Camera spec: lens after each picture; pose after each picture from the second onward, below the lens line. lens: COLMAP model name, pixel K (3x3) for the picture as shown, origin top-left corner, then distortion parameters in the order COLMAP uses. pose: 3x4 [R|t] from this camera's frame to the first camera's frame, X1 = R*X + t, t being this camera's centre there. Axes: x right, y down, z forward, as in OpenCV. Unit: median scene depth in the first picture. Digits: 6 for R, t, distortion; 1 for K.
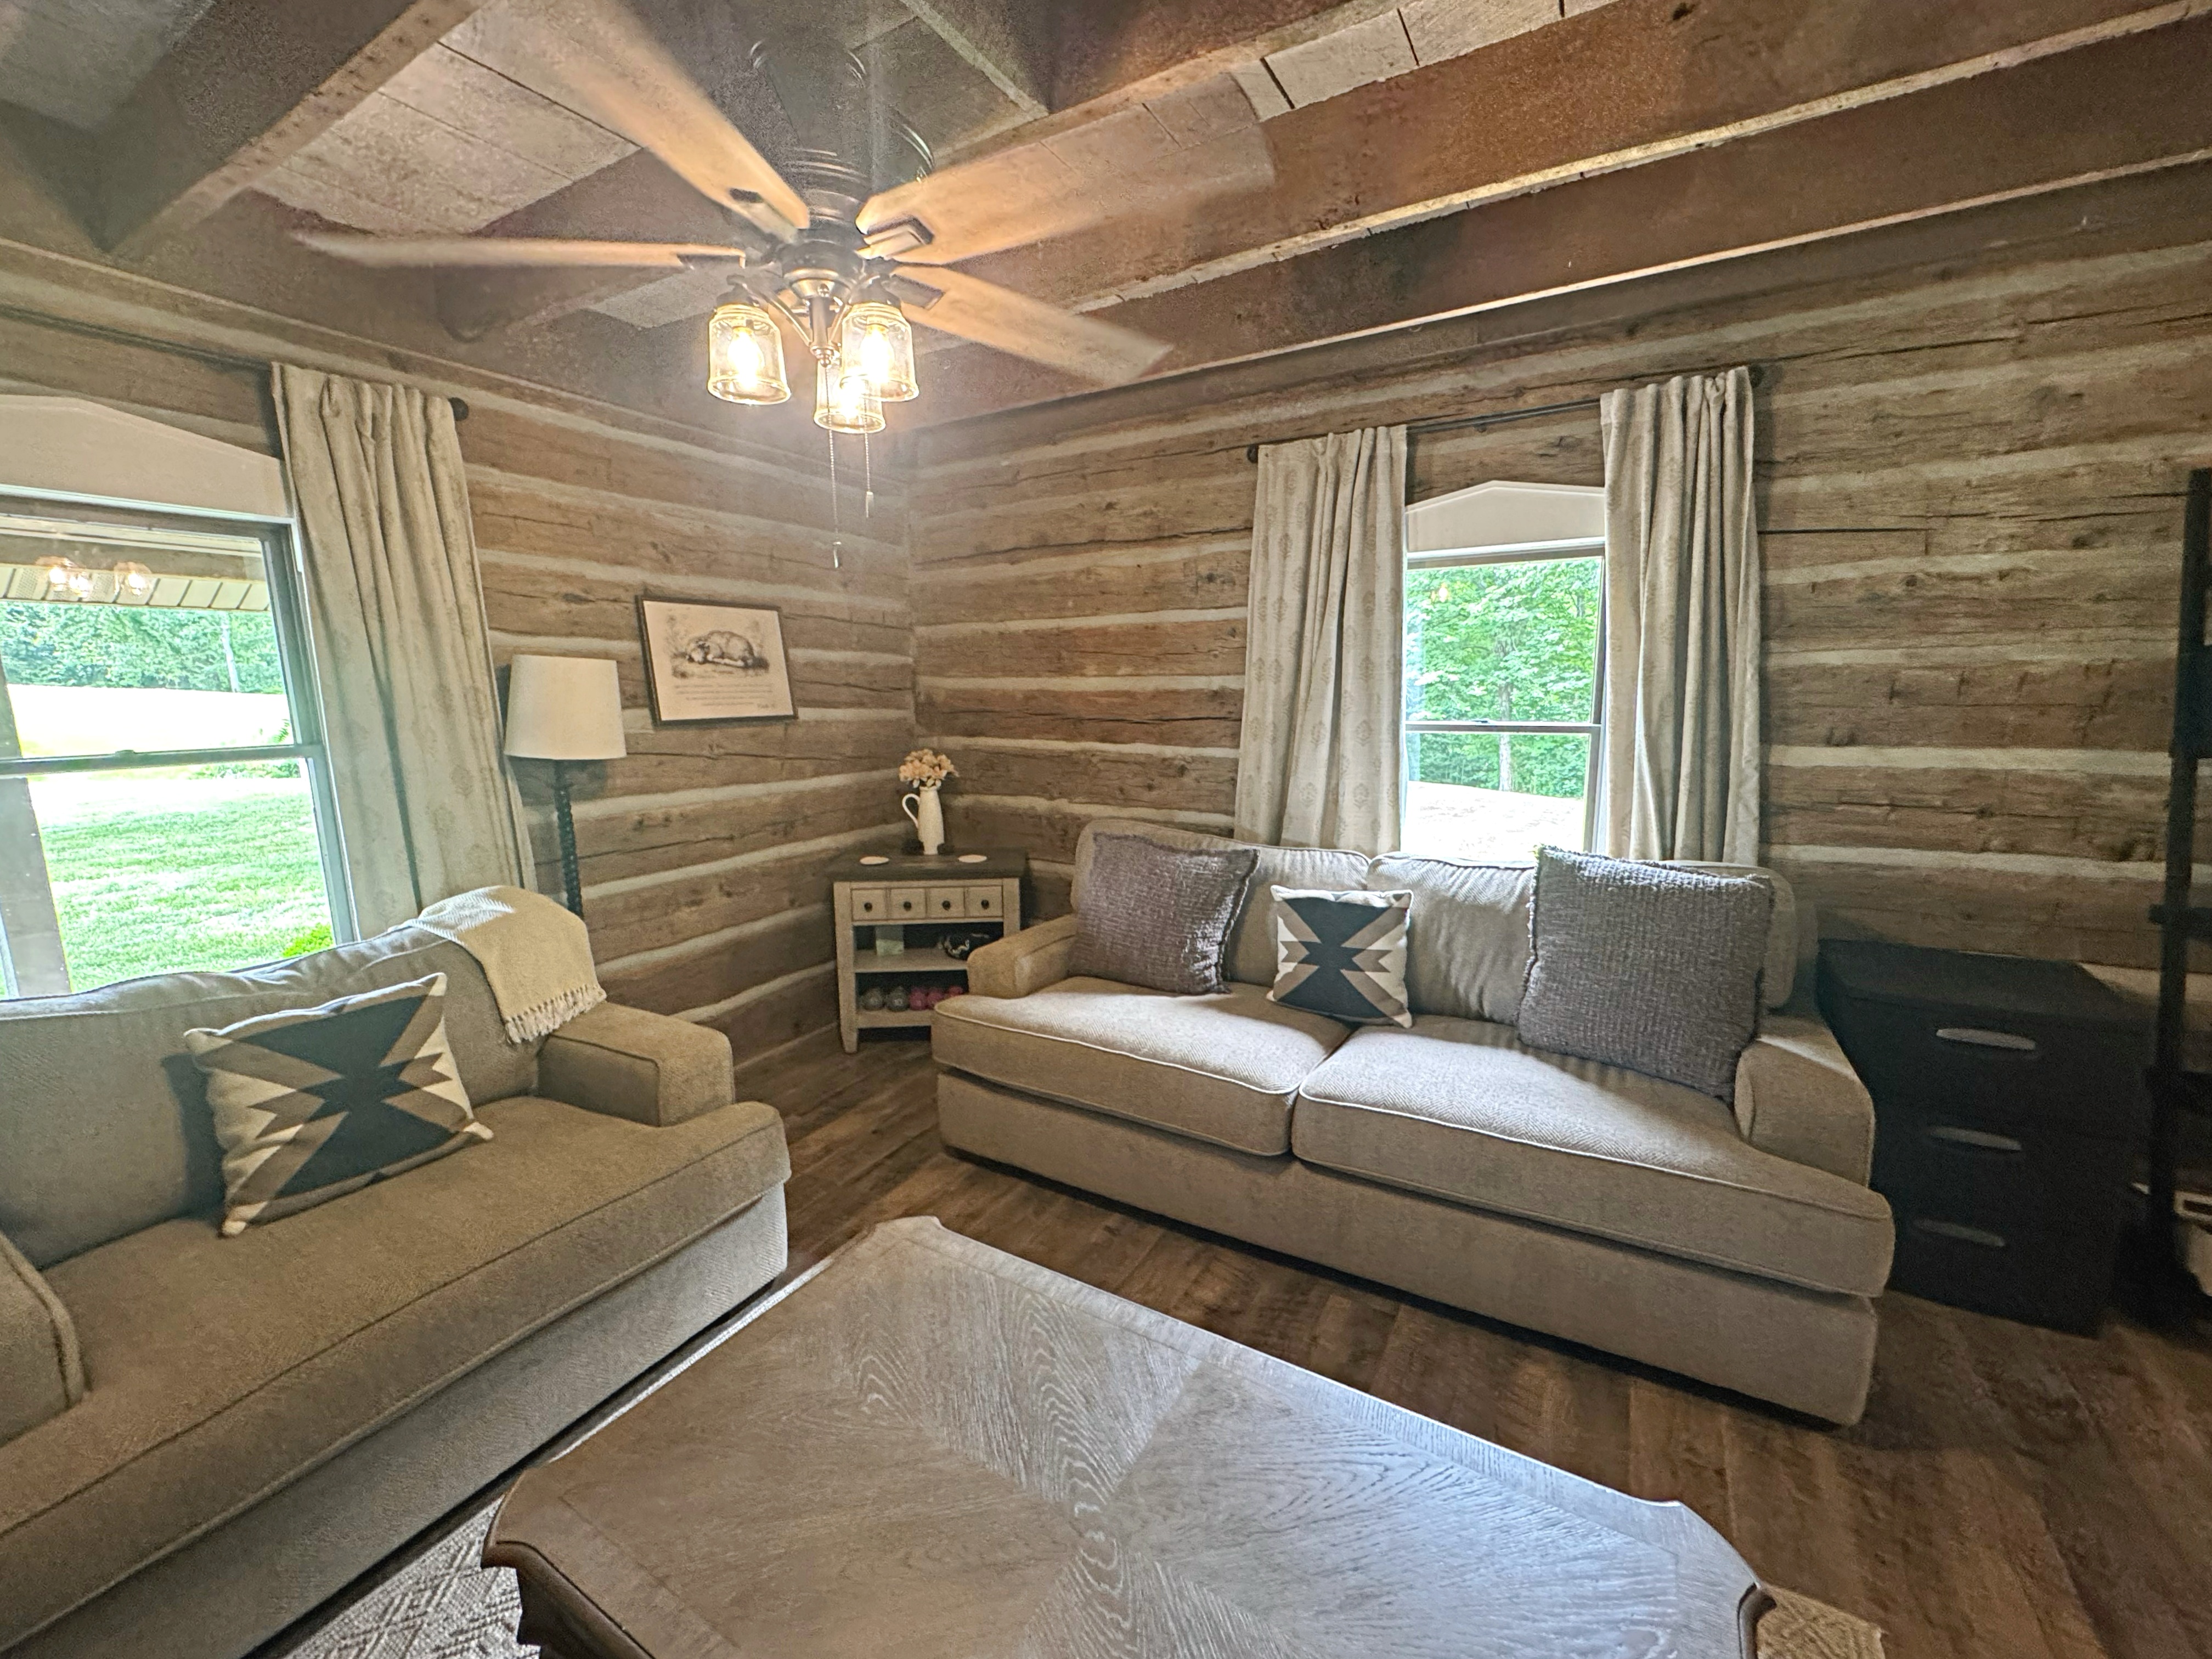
lens RADIAL K [[880.4, 0, 1112.4], [0, 880.4, 826.2], [0, 0, 1]] dist [-0.002371, -0.000427]
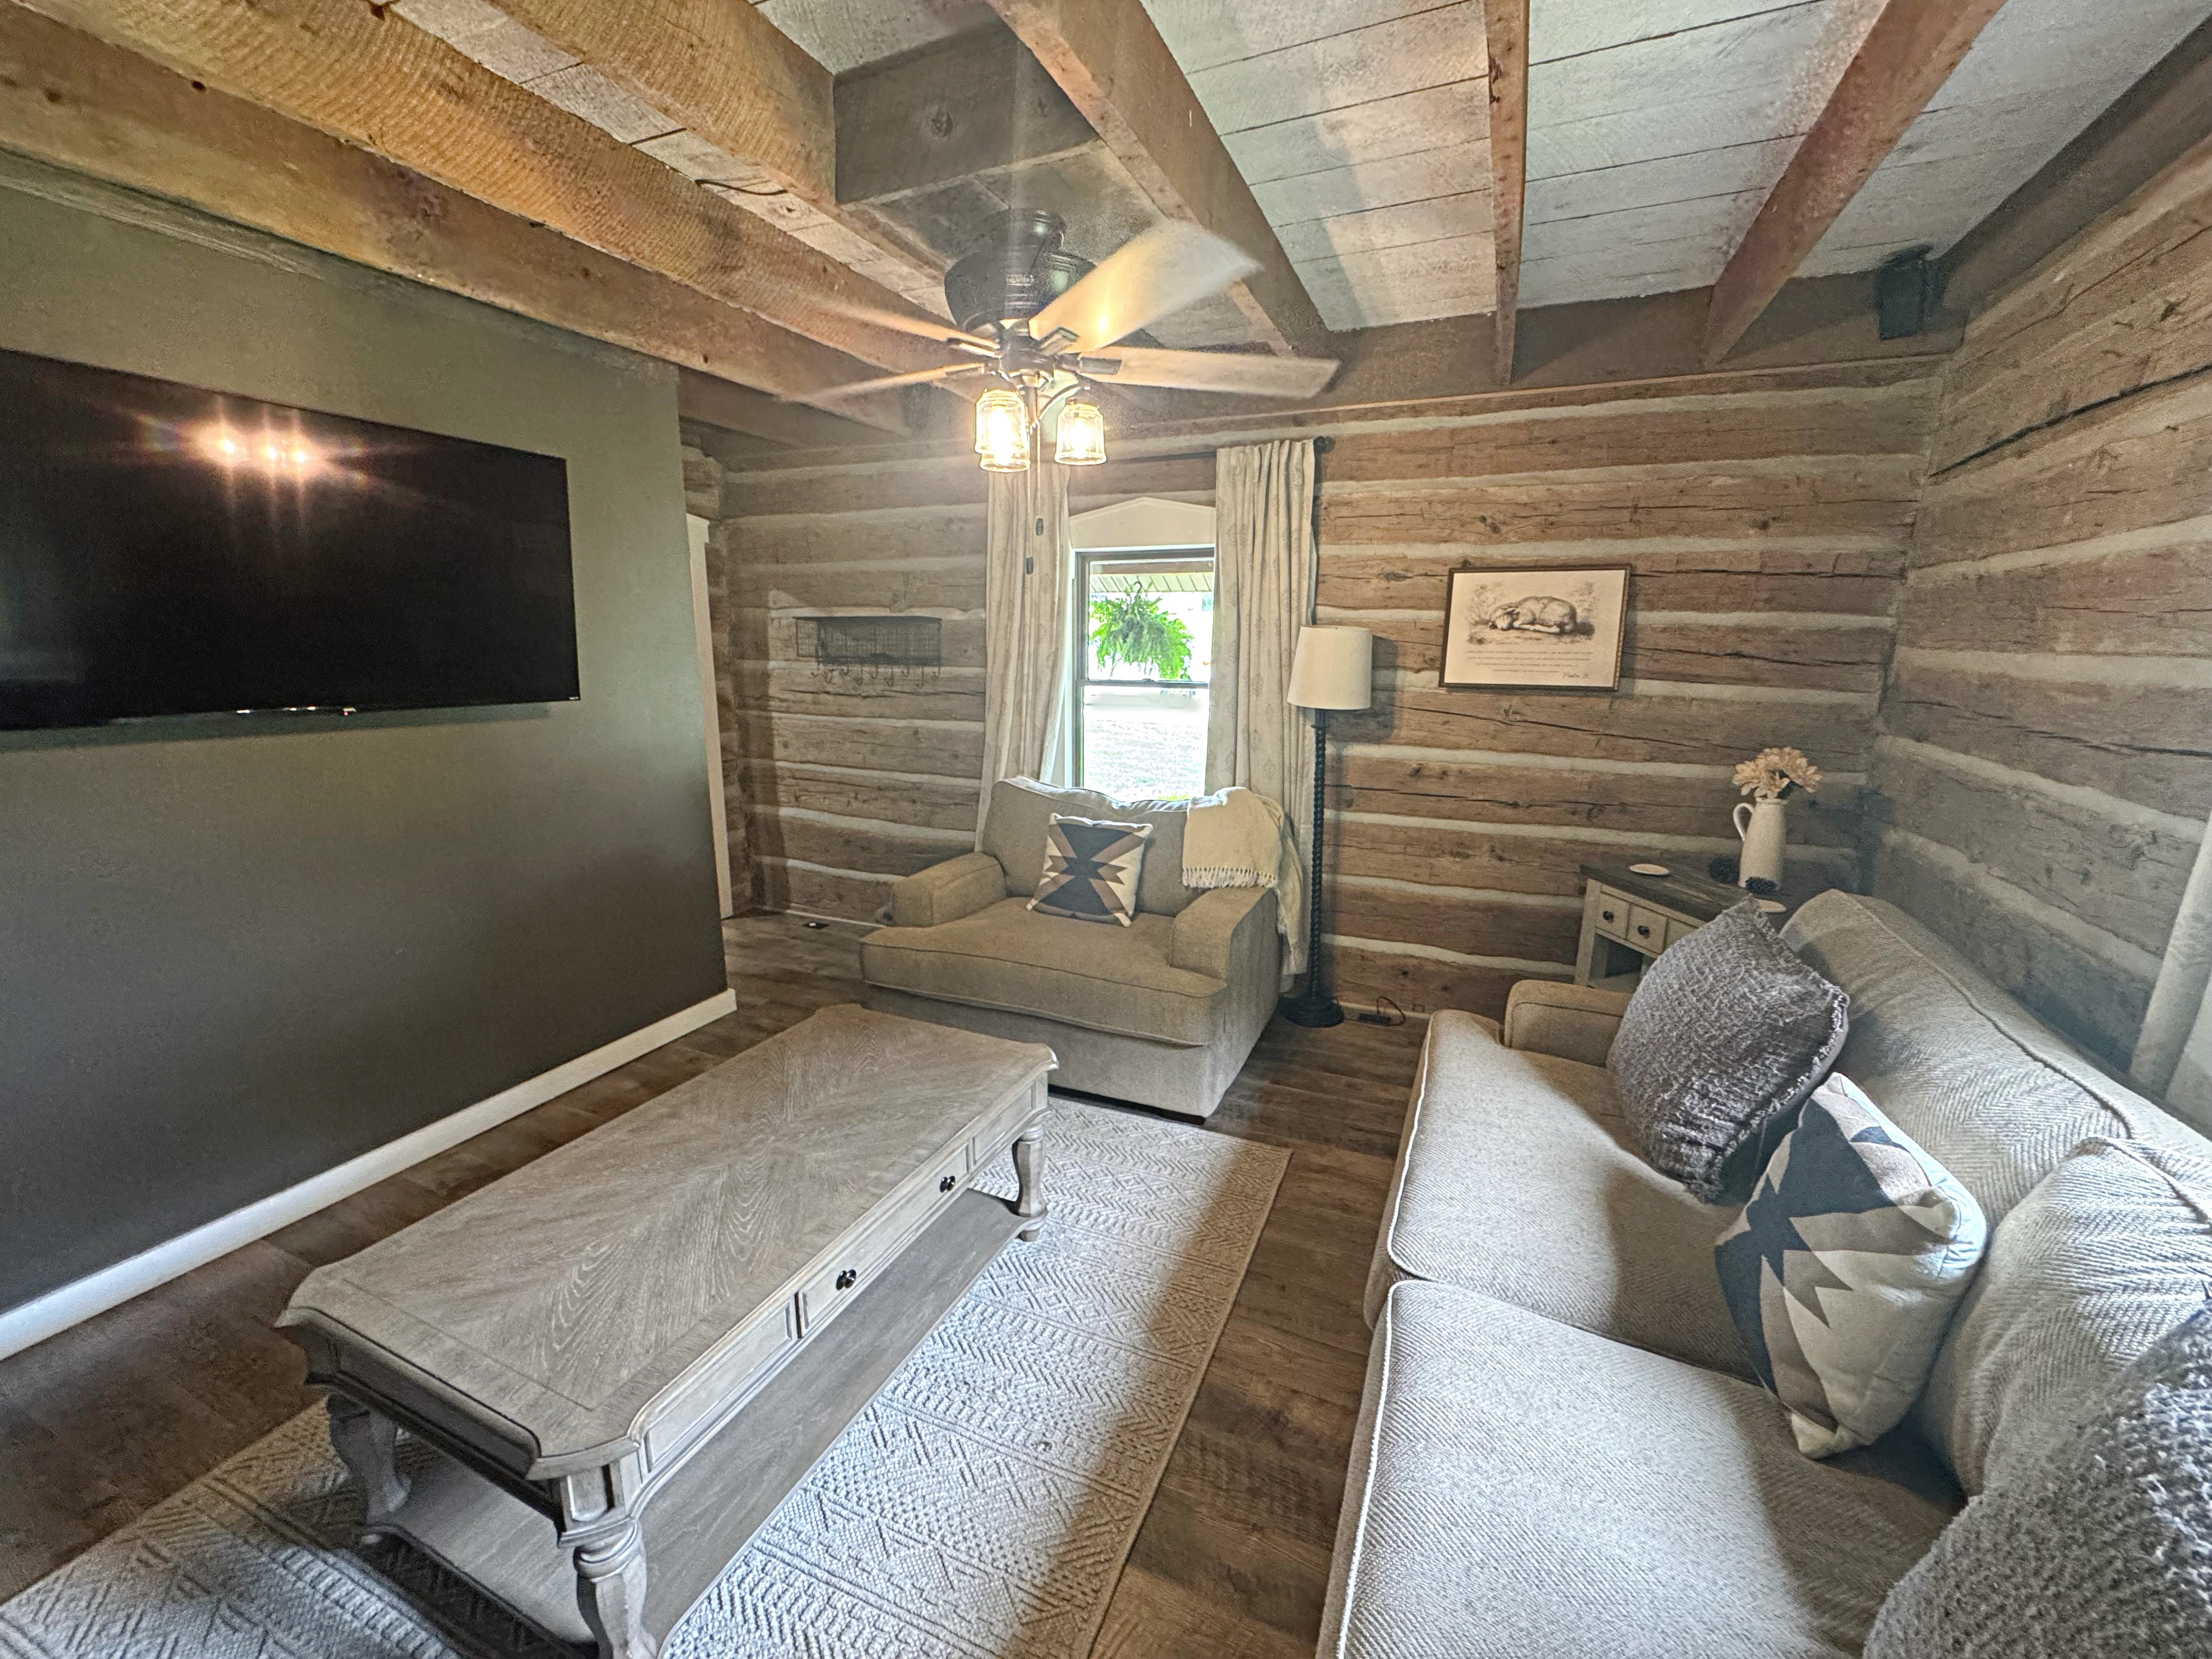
lens RADIAL K [[880.4, 0, 1112.4], [0, 880.4, 826.2], [0, 0, 1]] dist [-0.002371, -0.000427]
pose [[0.130042, 0.218141, -0.967214, 0.520606], [-0.168083, 0.966229, 0.195320, -0.088571], [0.977158, 0.137173, 0.162316, 0.423229]]
